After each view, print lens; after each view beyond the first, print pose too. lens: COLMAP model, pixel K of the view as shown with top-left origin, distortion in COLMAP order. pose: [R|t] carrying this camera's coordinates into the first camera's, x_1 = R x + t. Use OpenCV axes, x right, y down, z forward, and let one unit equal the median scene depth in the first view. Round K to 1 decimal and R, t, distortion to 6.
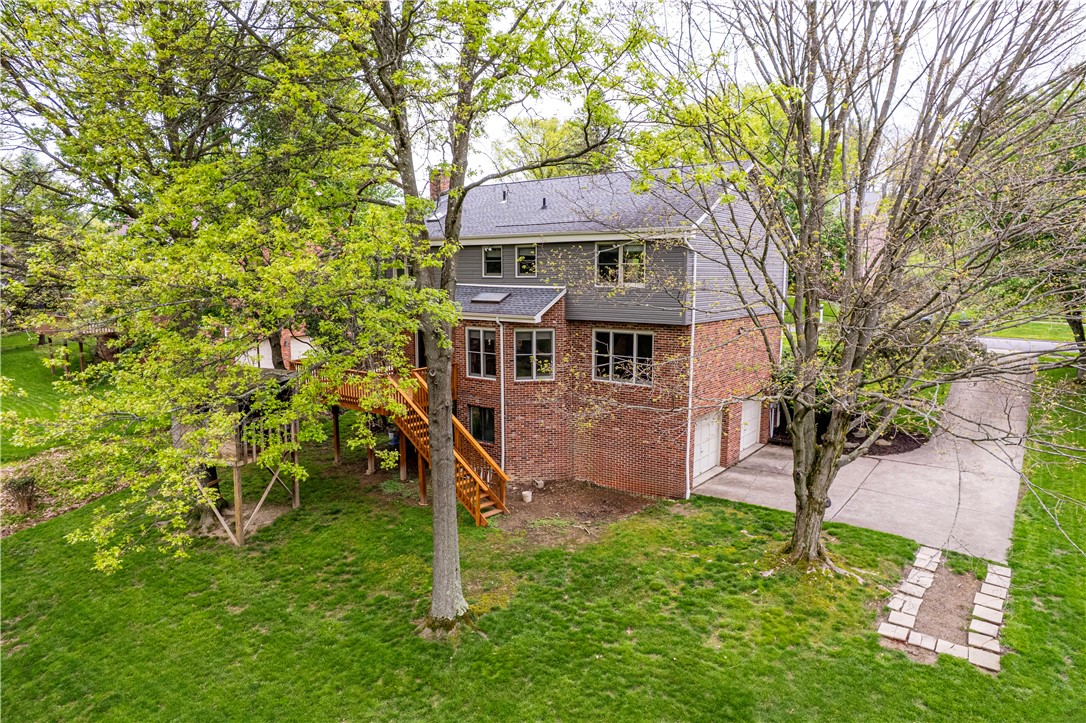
lens RADIAL K [[696.4, 0, 543.0], [0, 696.4, 361.5], [0, 0, 1]] dist [-0.079992, 0.074378]
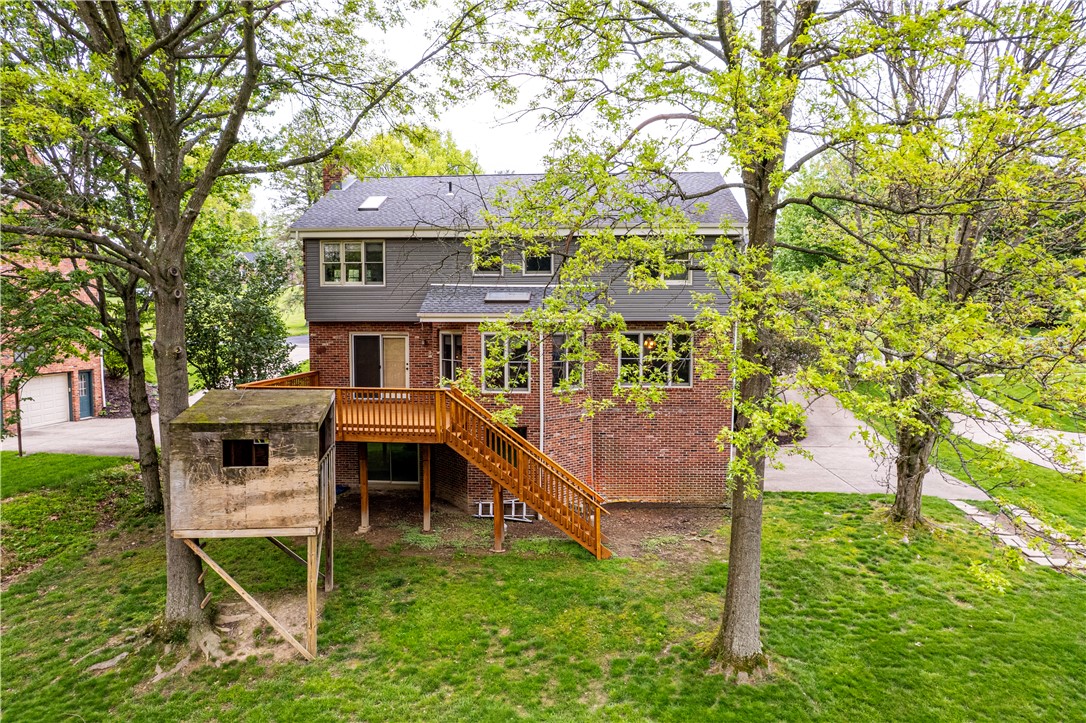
lens RADIAL K [[696.4, 0, 543.0], [0, 696.4, 361.5], [0, 0, 1]] dist [-0.079992, 0.074378]
pose [[0.843263, -0.031653, 0.536568, -0.637477], [0.069432, 0.996316, -0.050344, 0.040888], [-0.532998, 0.079708, 0.842354, 0.344134]]
